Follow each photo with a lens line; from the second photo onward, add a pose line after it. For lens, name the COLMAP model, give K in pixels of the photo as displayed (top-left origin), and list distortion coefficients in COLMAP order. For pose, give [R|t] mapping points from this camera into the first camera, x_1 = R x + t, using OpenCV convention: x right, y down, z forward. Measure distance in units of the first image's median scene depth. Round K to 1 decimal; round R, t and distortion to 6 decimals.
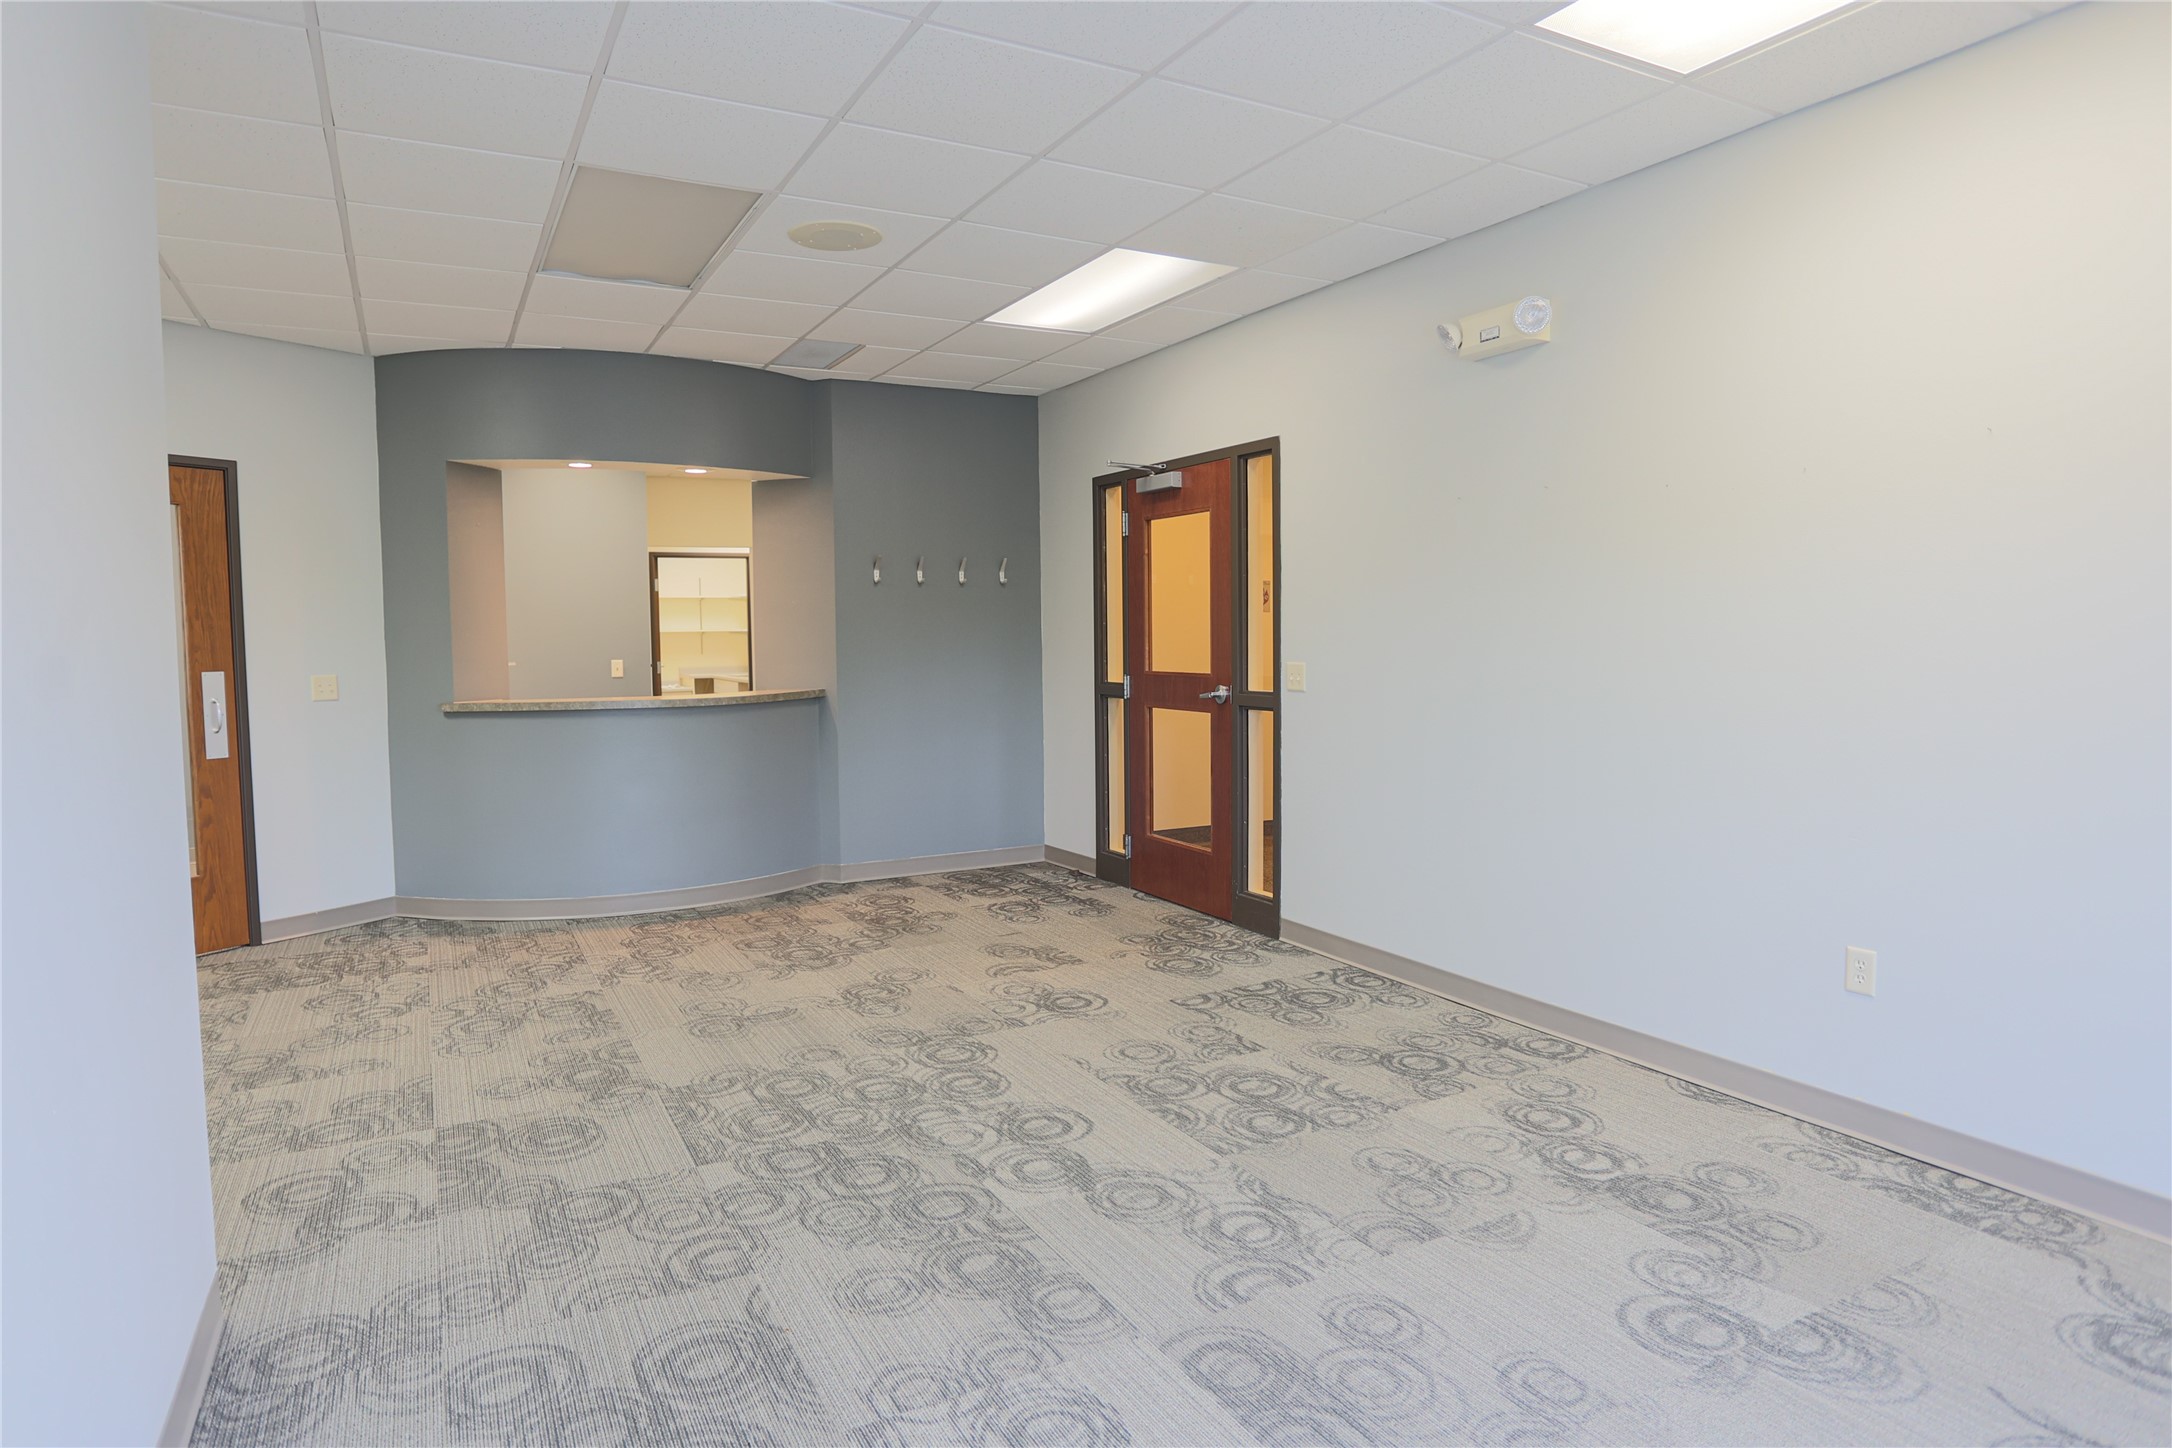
lens RADIAL K [[1202.9, 0, 1086.0], [0, 1202.9, 724.0], [0, 0, 1]] dist [-0.037577, 0.000595]
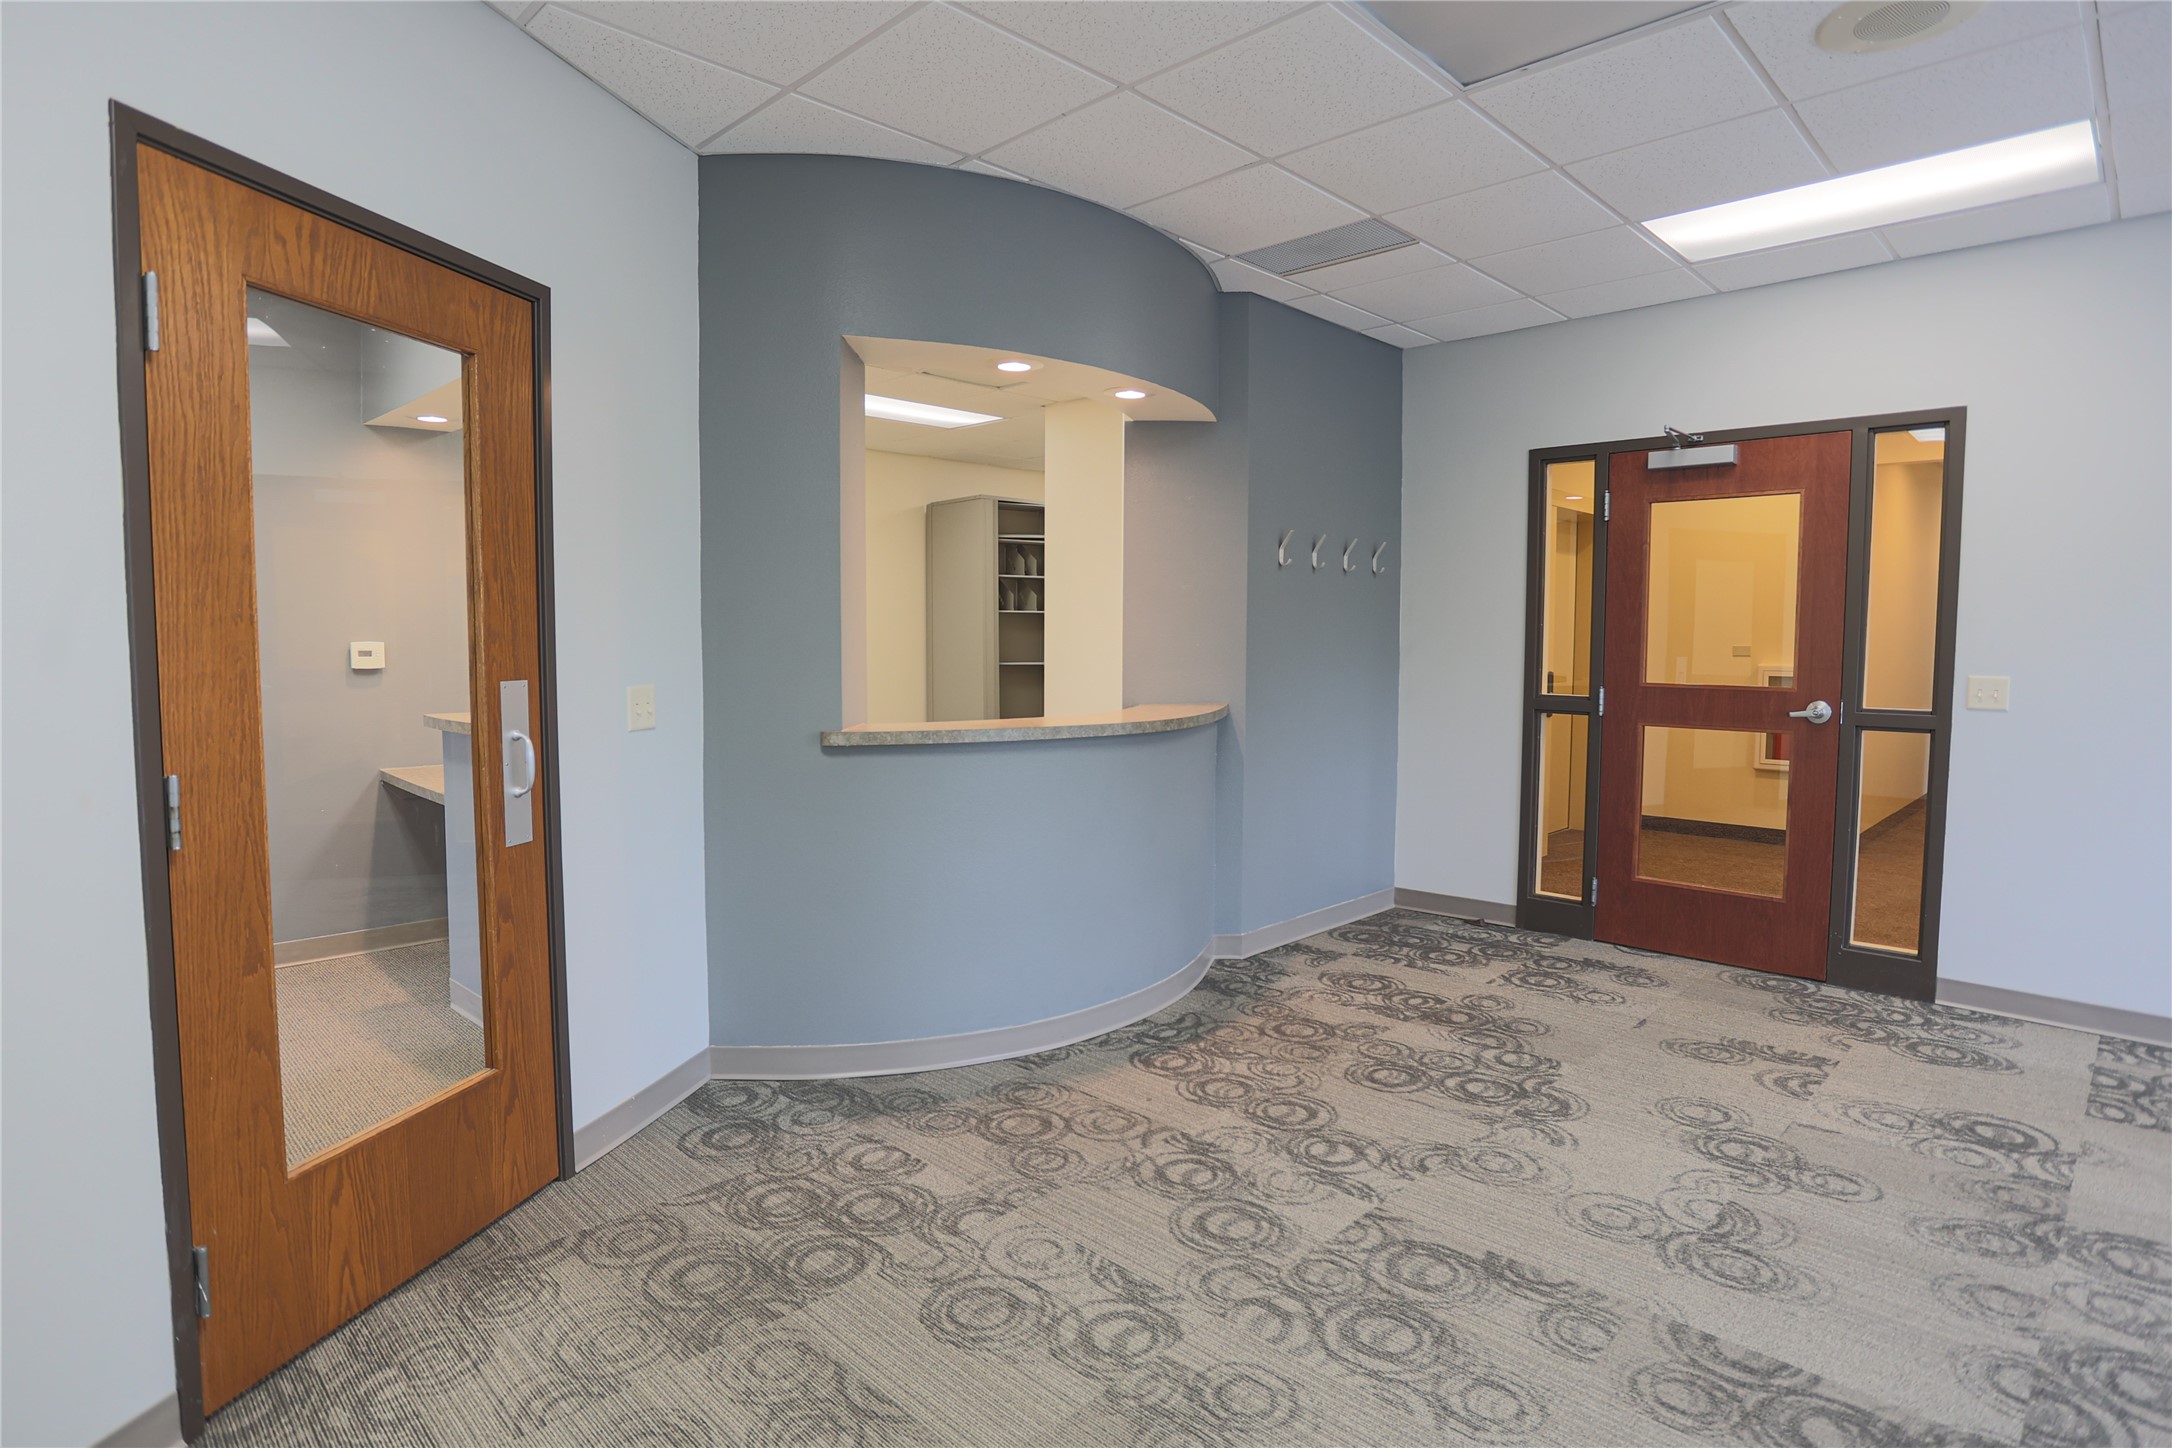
lens RADIAL K [[1123.9, 0, 1138.0], [0, 1123.9, 706.6], [0, 0, 1]] dist [-0.054677, 0.026650]
pose [[0.951015, -0.002150, 0.309136, -0.629234], [0.006585, 0.999890, -0.013304, -0.022643], [-0.309073, 0.014688, 0.950925, 0.449262]]
